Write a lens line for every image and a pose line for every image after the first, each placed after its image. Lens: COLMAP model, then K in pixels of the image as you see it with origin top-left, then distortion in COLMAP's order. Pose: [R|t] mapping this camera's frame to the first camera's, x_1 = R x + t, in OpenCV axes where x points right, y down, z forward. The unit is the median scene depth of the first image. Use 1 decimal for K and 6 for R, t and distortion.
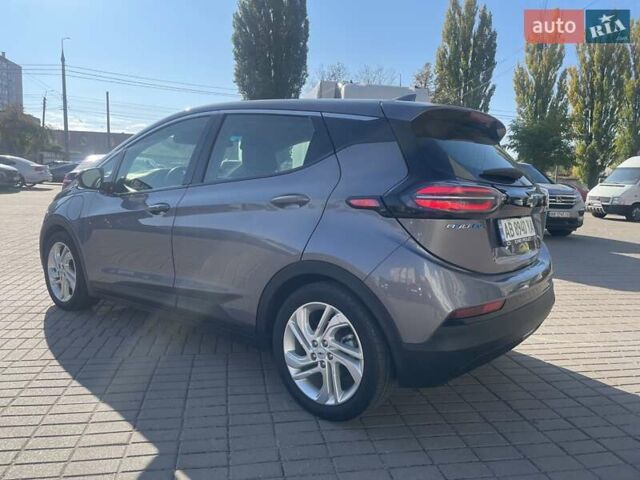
lens RADIAL K [[495.3, 0, 320.0], [0, 495.3, 240.0], [0, 0, 1]] dist [0.006961, -0.000124]
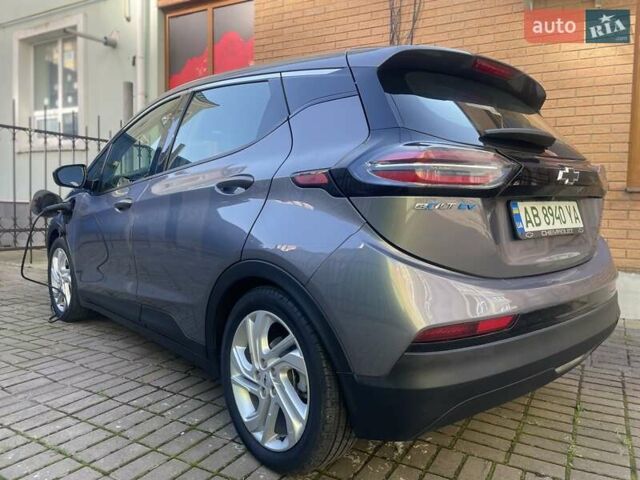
lens RADIAL K [[495.3, 0, 320.0], [0, 495.3, 240.0], [0, 0, 1]] dist [0.006961, -0.000124]
pose [[0.984568, -0.006841, -0.174870, 0.210358], [0.001254, 0.999486, -0.032042, 0.036563], [0.175000, 0.031328, 0.984070, 0.250930]]
